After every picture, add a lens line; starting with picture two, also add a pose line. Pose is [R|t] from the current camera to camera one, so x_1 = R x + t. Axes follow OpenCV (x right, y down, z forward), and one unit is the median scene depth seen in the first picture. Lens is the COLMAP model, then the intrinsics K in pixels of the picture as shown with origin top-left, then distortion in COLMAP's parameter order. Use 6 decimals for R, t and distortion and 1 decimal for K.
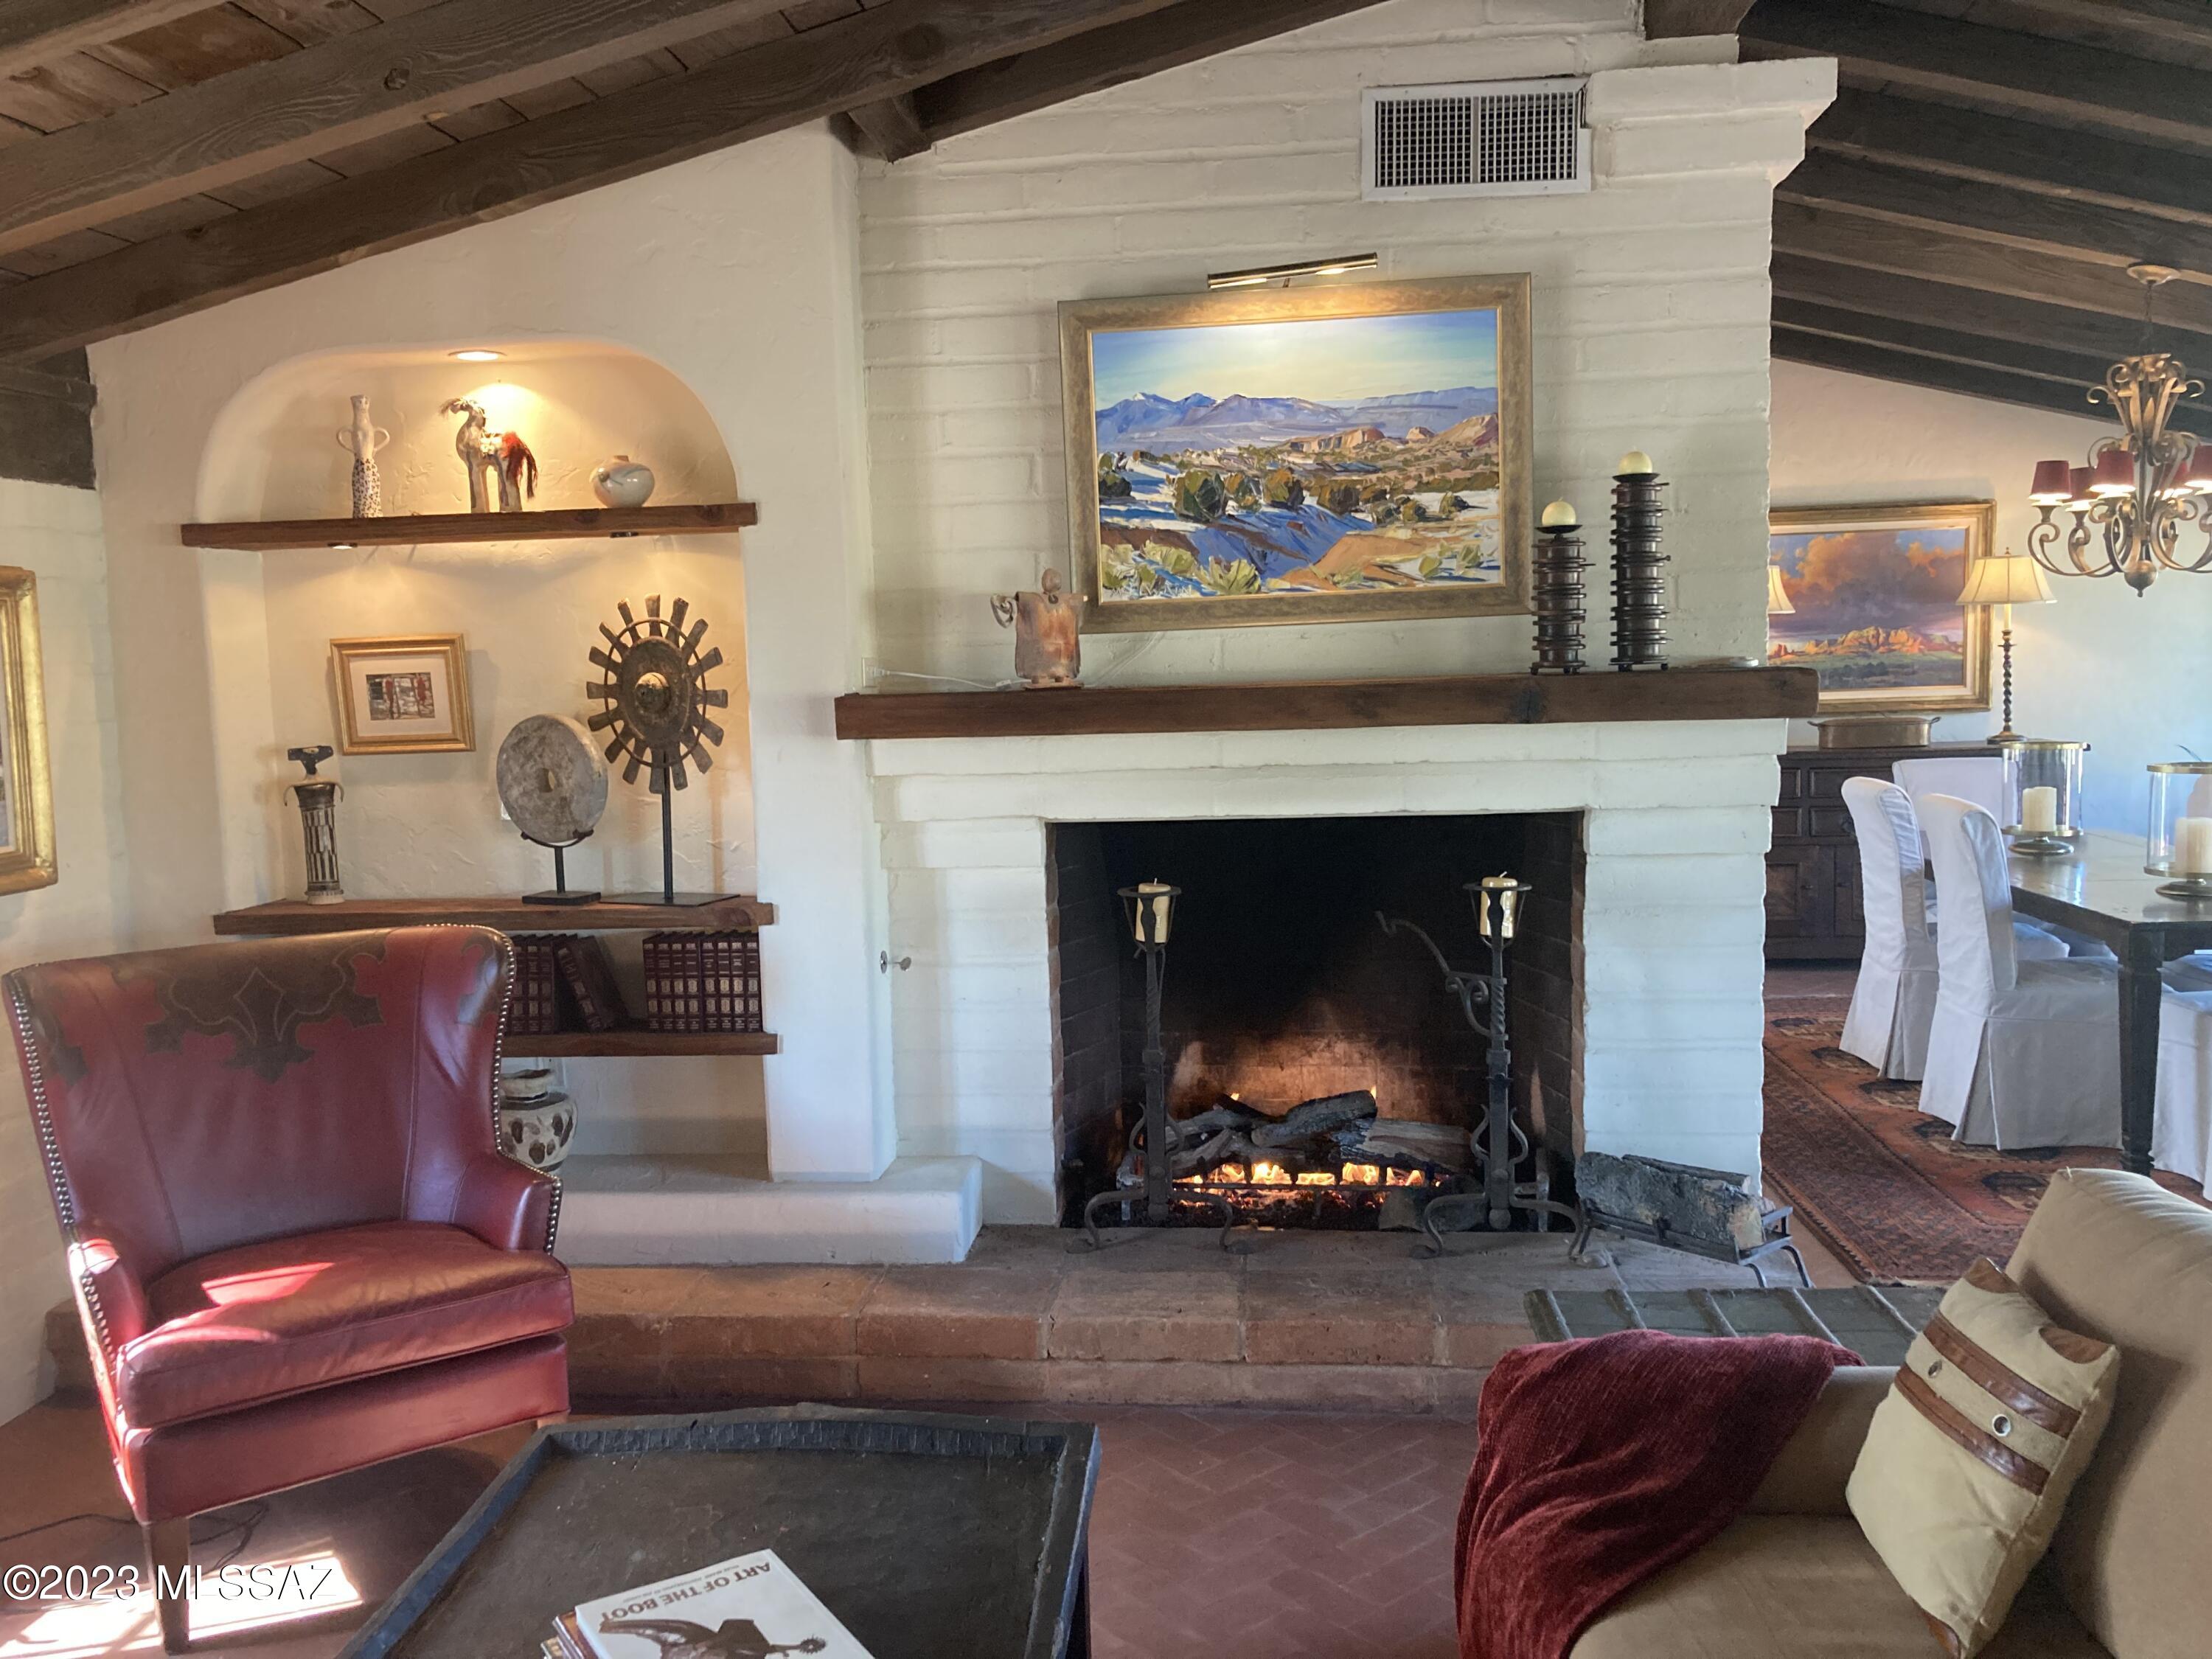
lens RADIAL K [[1801.0, 0, 1092.1], [0, 1801.0, 812.4], [0, 0, 1]] dist [0.044669, -0.060870]
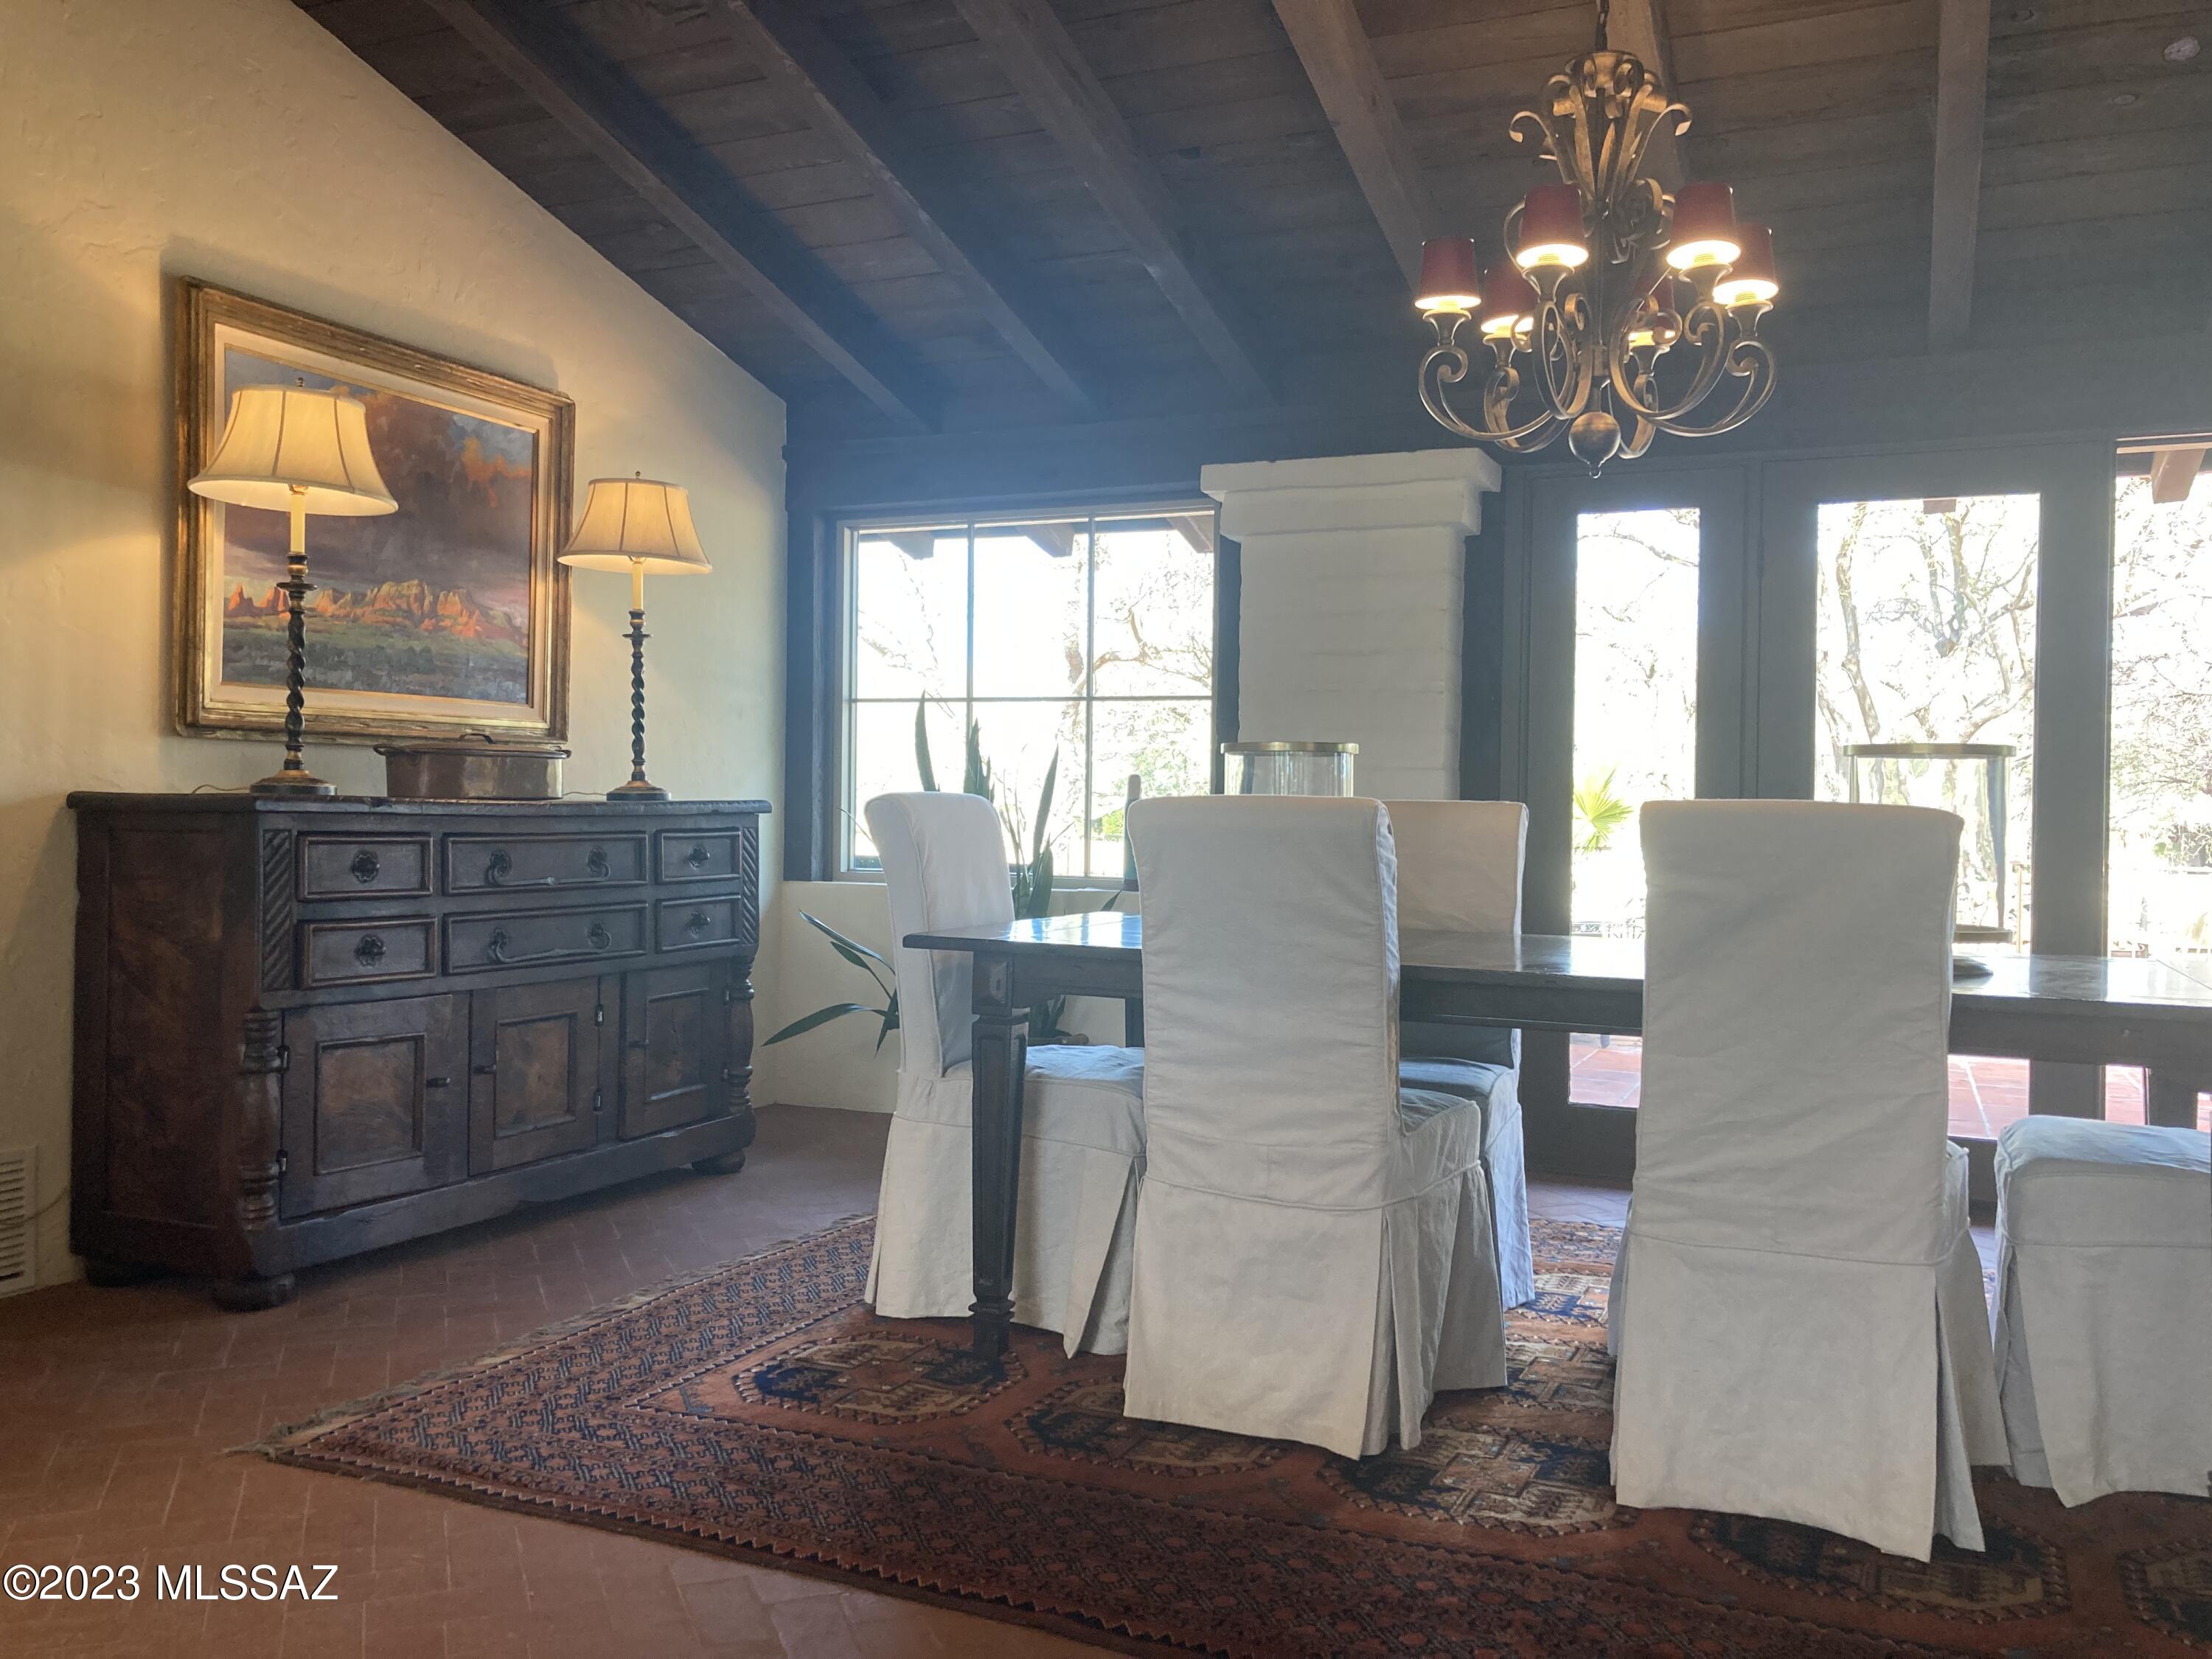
lens RADIAL K [[1801.0, 0, 1108.4], [0, 1801.0, 817.5], [0, 0, 1]] dist [0.044669, -0.060870]
pose [[0.318973, 0.024366, 0.947450, -0.006976], [0.057318, 0.997344, -0.044946, 0.002899], [-0.946029, 0.068642, 0.316730, 0.645014]]
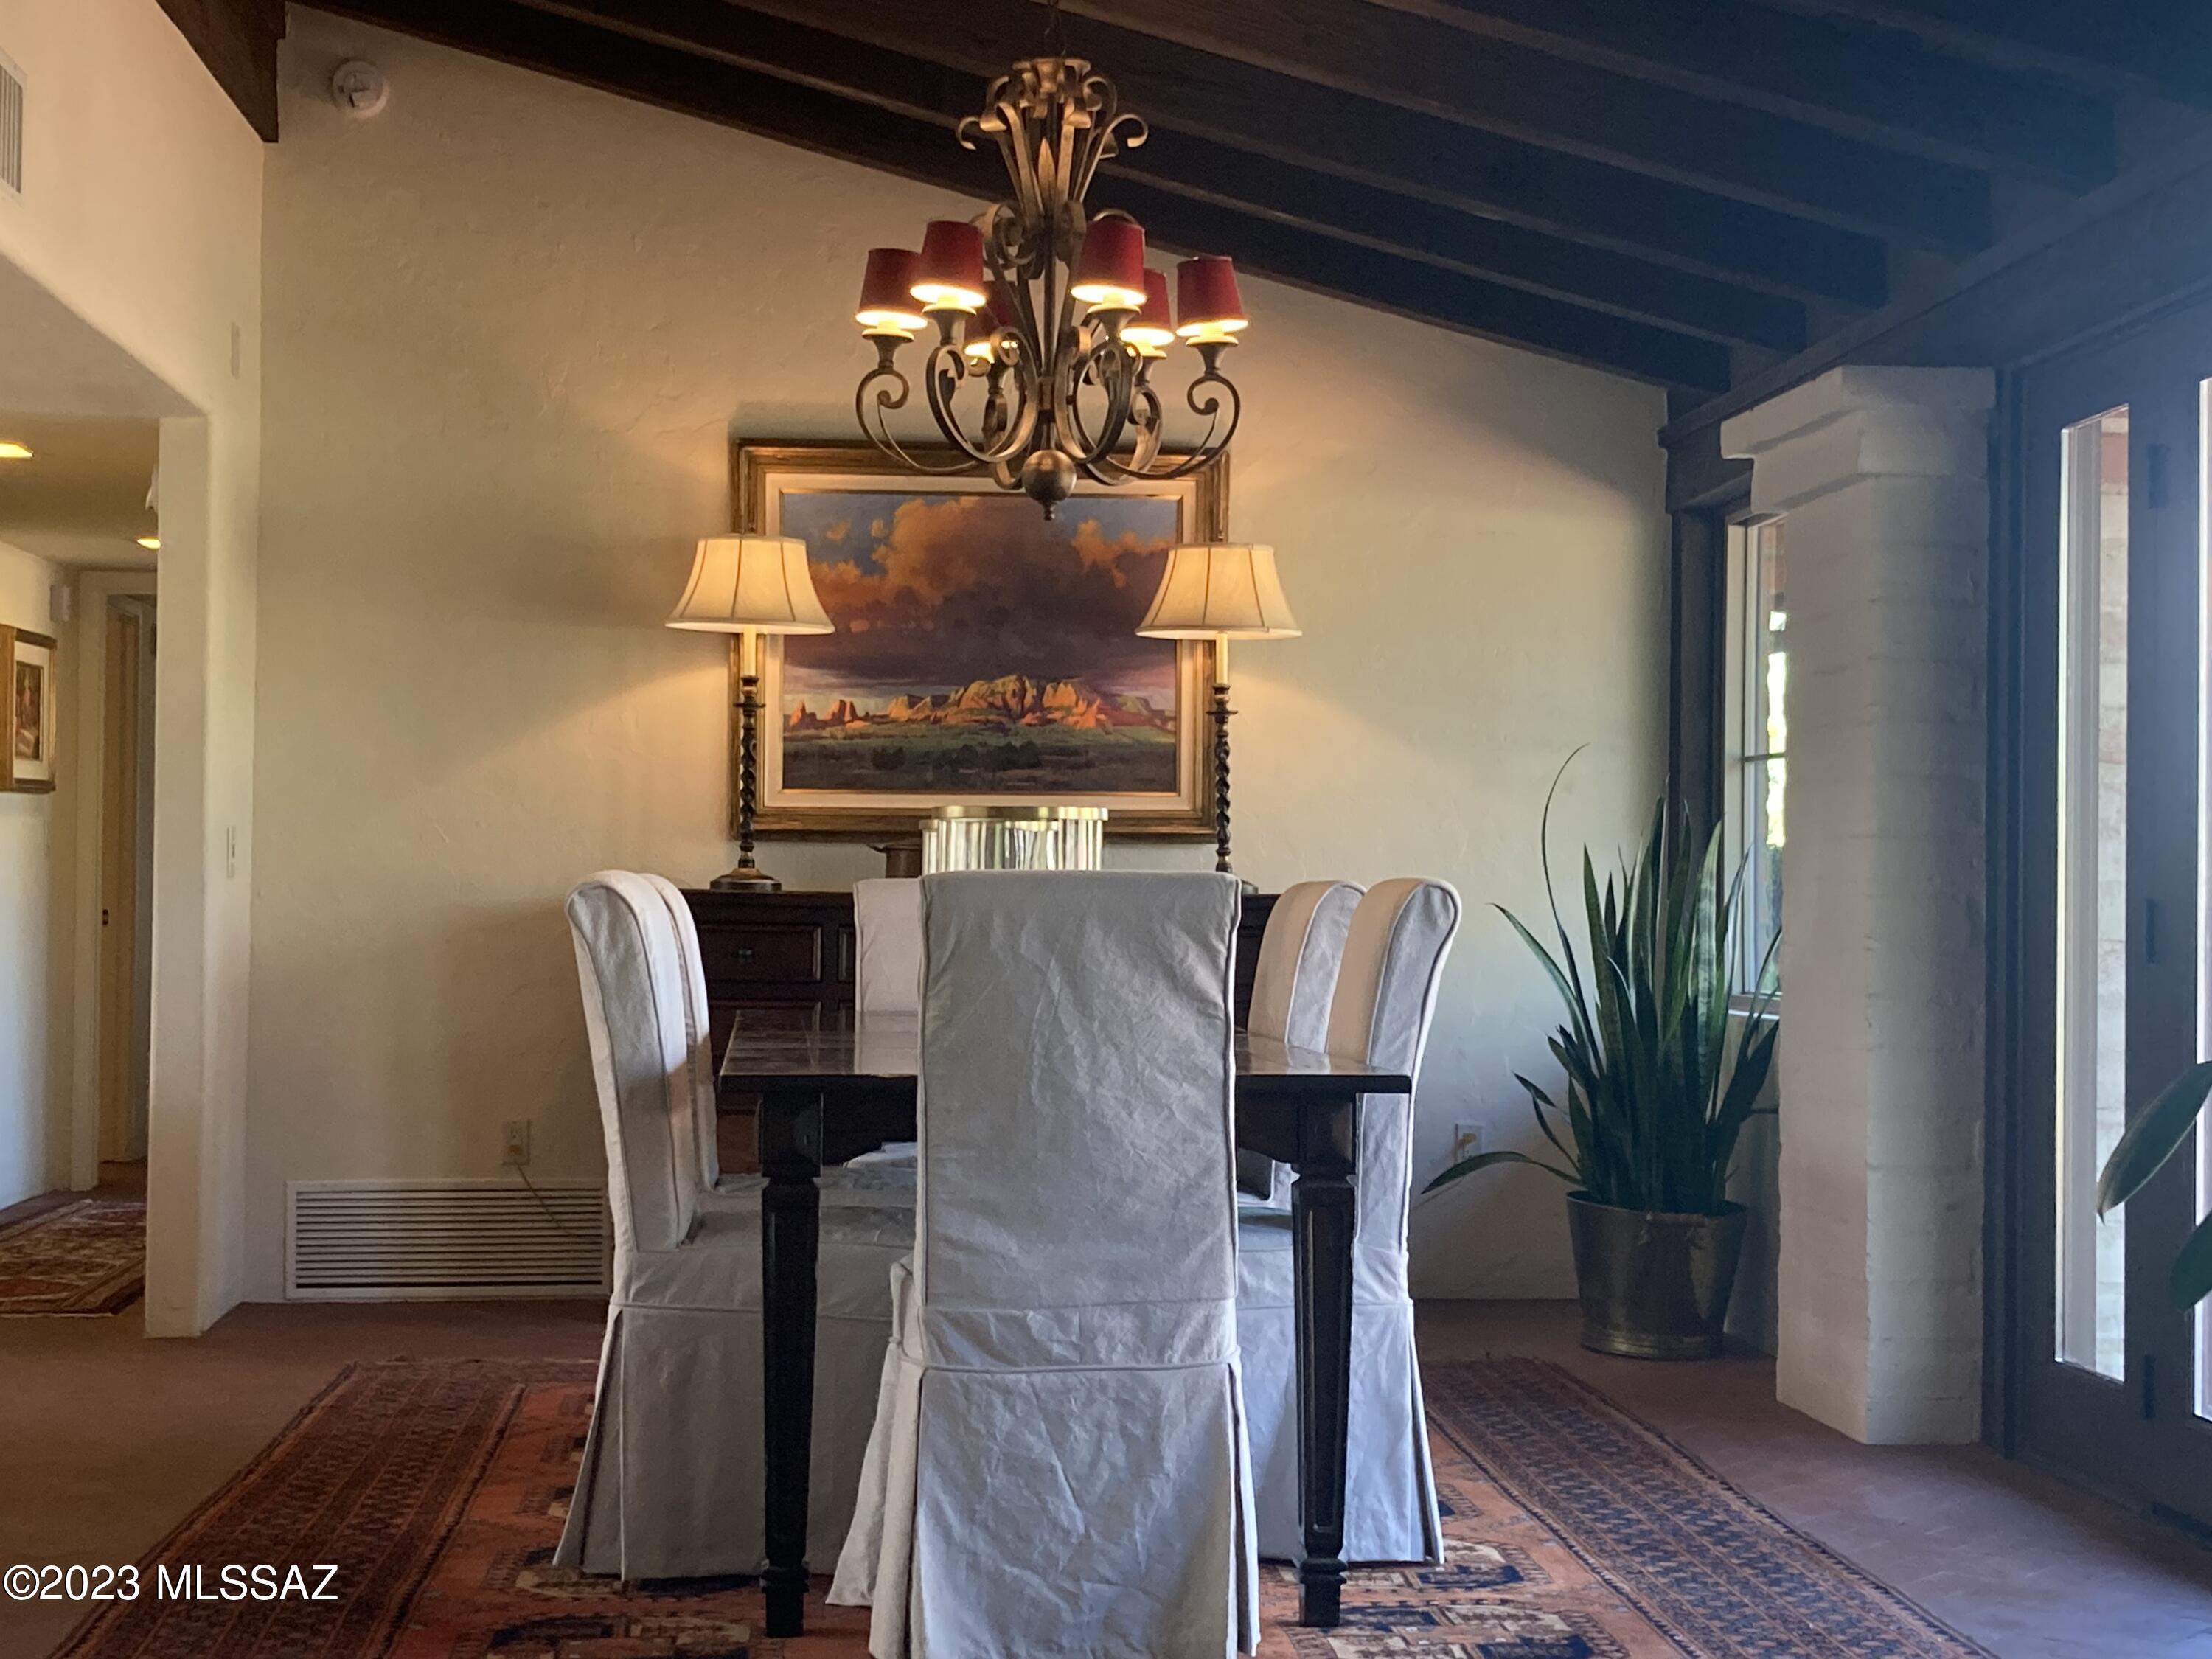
lens RADIAL K [[3374.1, 0, 1105.6], [0, 3374.1, 824.6], [0, 0, 1]] dist [0.163794, 0.000000]
pose [[0.979572, 0.041189, 0.196828, 0.265204], [-0.019371, 0.993574, -0.111514, 0.050745], [-0.200156, 0.105423, 0.974076, 0.037345]]
